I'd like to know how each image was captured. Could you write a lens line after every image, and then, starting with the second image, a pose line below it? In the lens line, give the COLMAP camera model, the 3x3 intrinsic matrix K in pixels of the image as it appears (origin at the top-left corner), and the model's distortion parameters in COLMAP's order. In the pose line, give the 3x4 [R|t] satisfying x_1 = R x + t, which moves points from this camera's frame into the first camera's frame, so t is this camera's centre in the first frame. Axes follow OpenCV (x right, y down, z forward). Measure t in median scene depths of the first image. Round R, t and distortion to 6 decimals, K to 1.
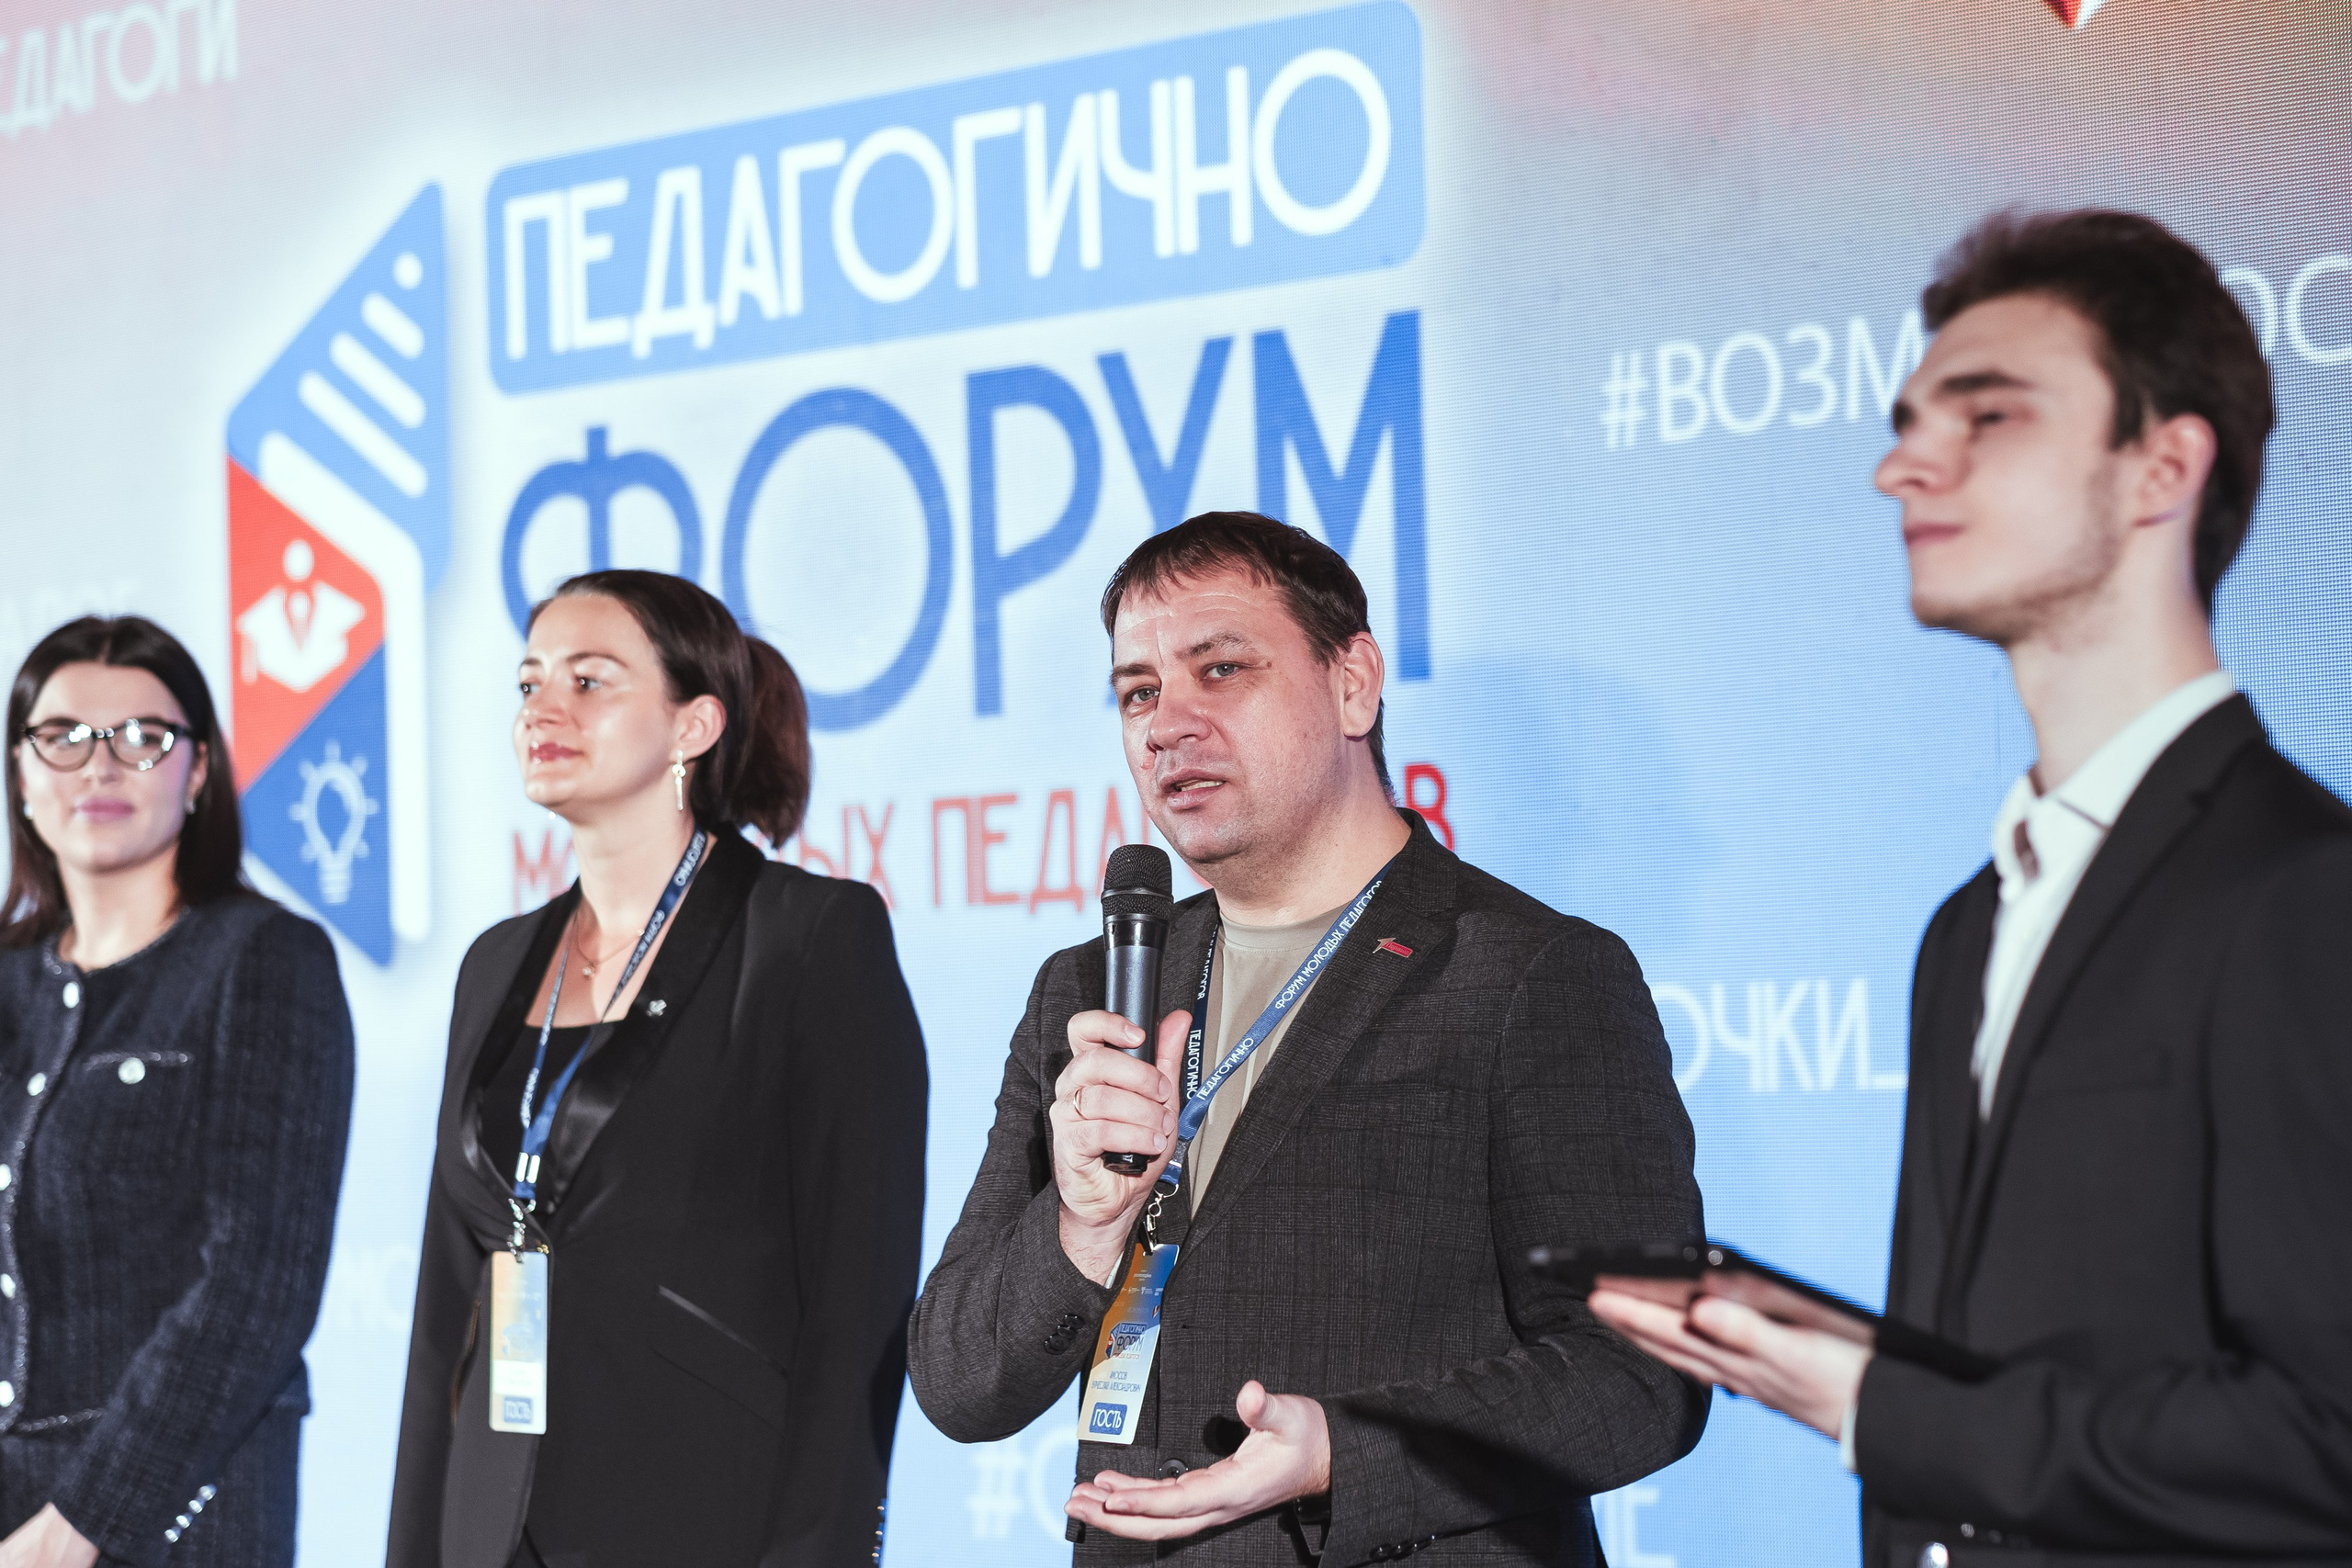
lens RADIAL K [[5833.9, 0, 1369.4], [0, 5833.9, 832.6], [0, 0, 1]] dist [0.053088, 0.000000]
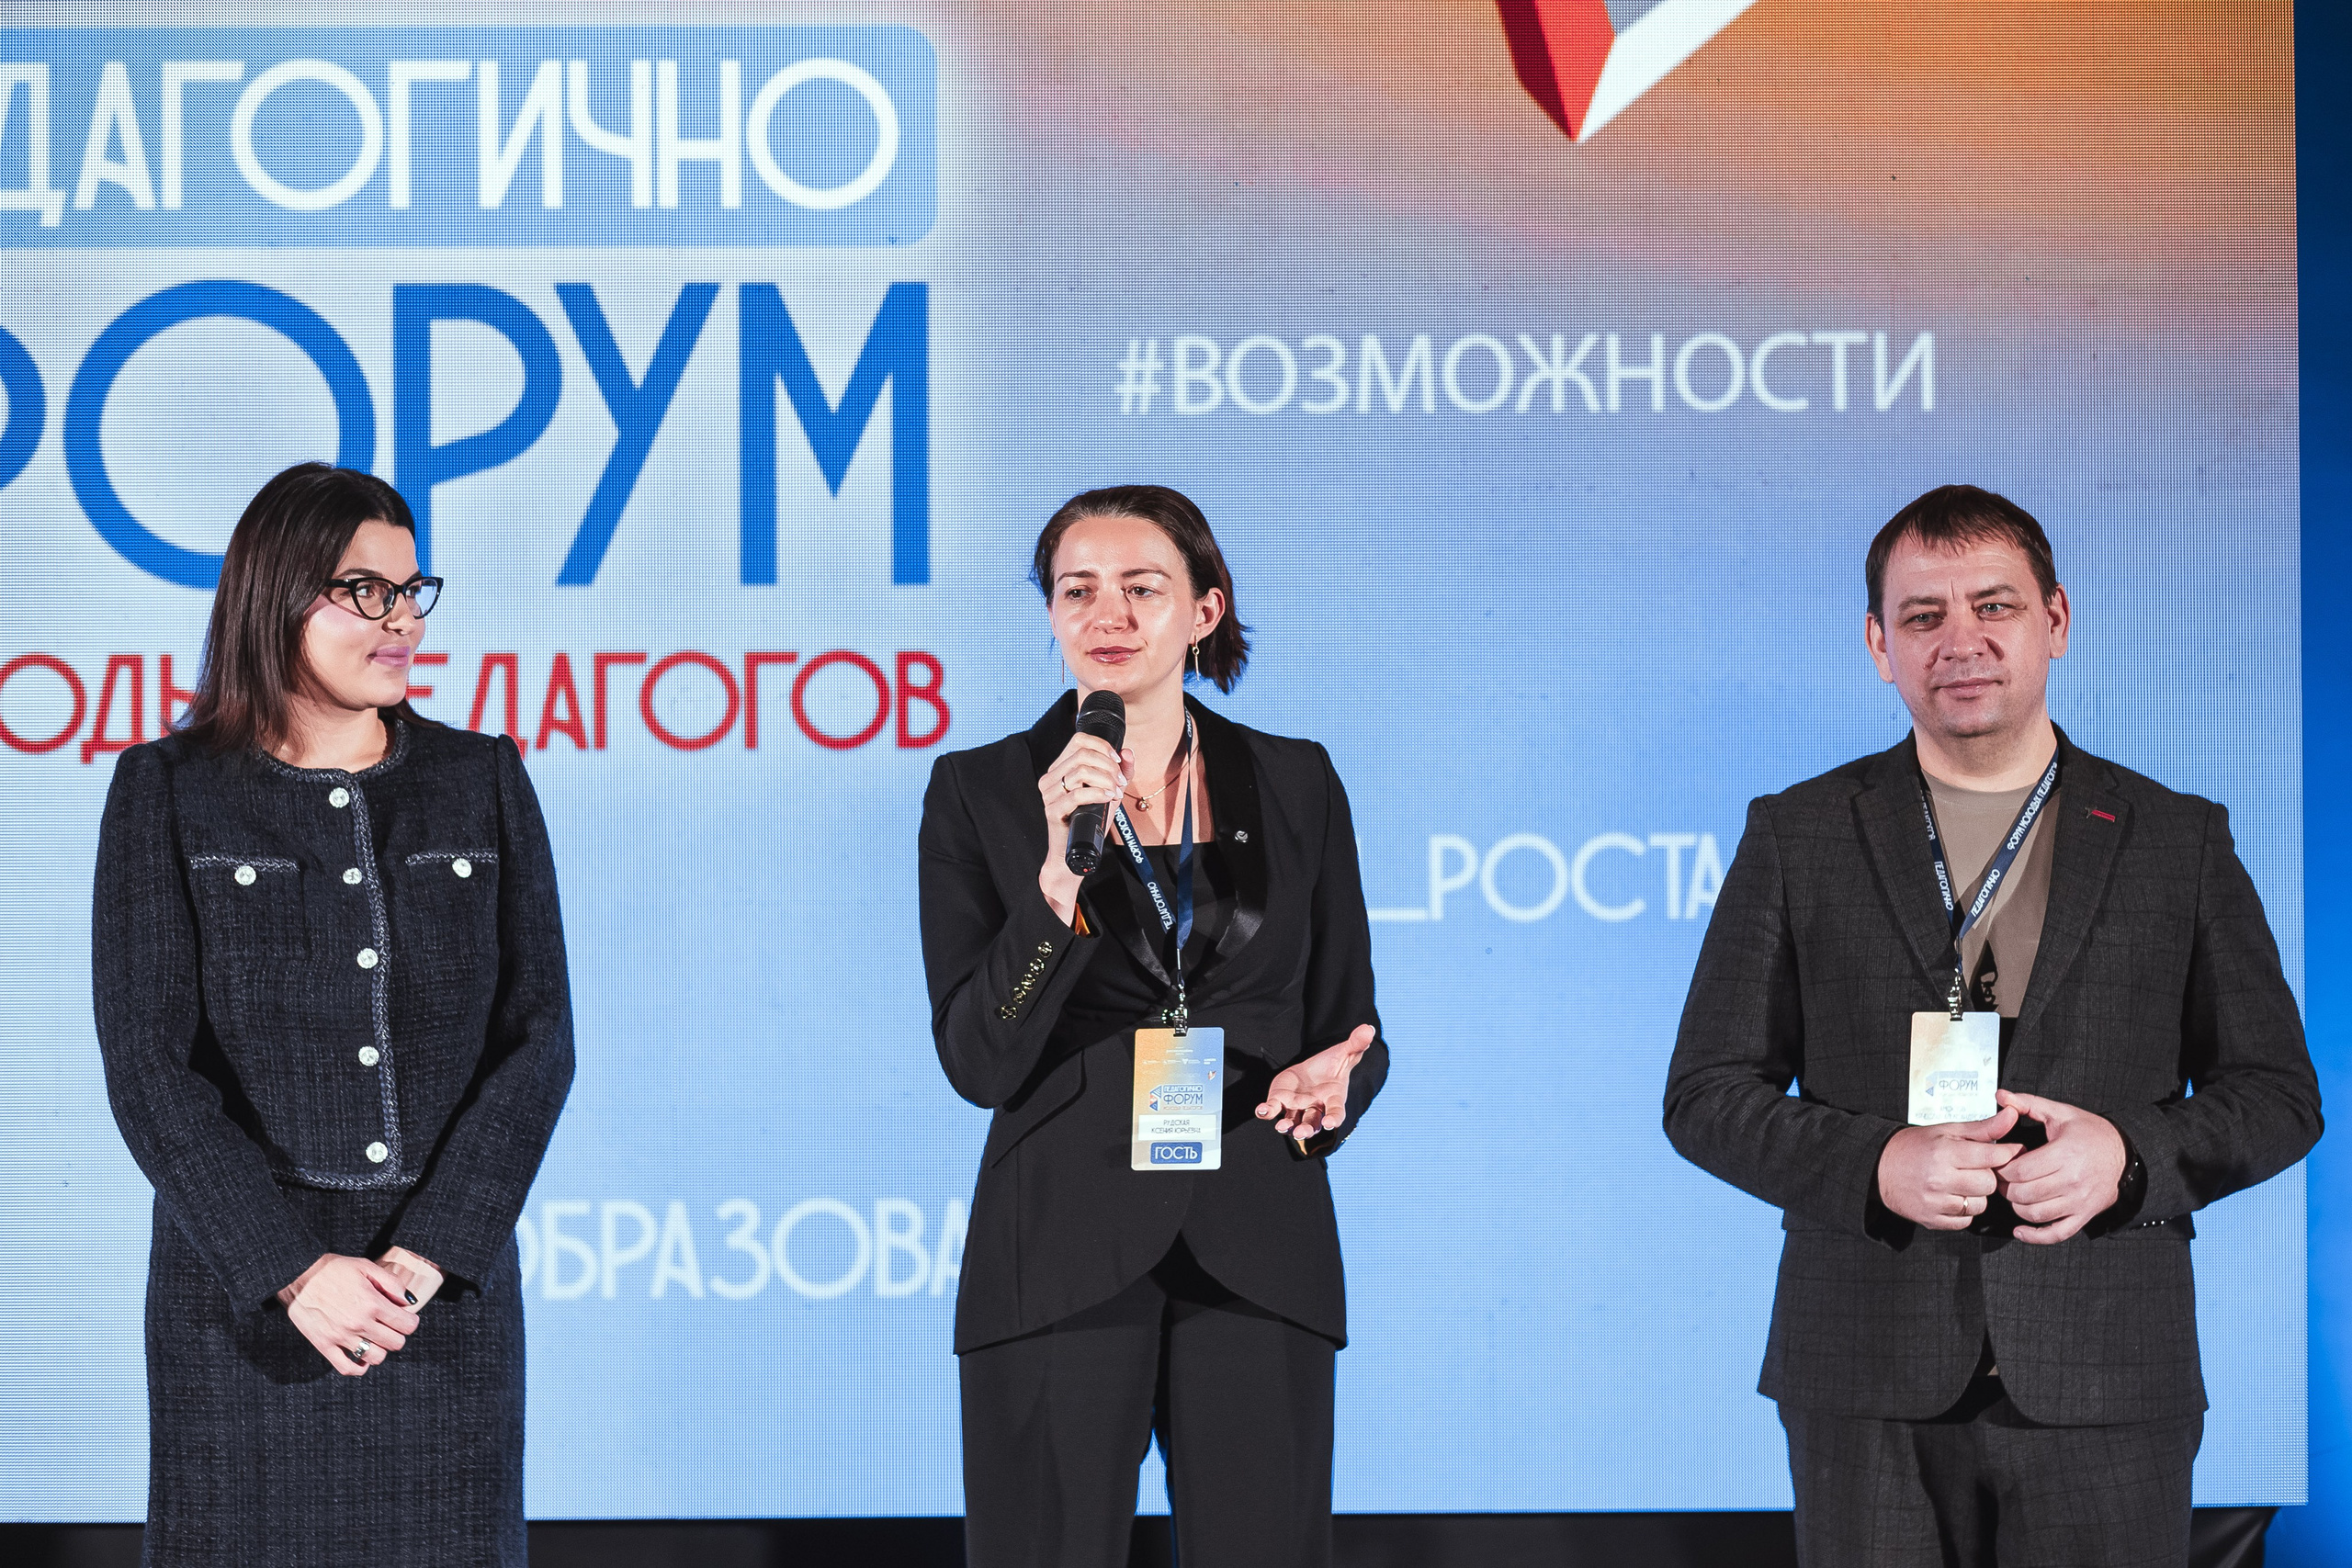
lens RADIAL K [[5833.9, 0, 1257.6], [0, 5833.9, 765.1], [0, 0, 1]] dist [0.053088, 0.000000]
pose [[0.729054, 0.037370, 0.683435, -0.750610], [-0.040044, 0.999127, -0.011915, 0.022934], [-0.683283, -0.018681, 0.729914, 0.050405]]
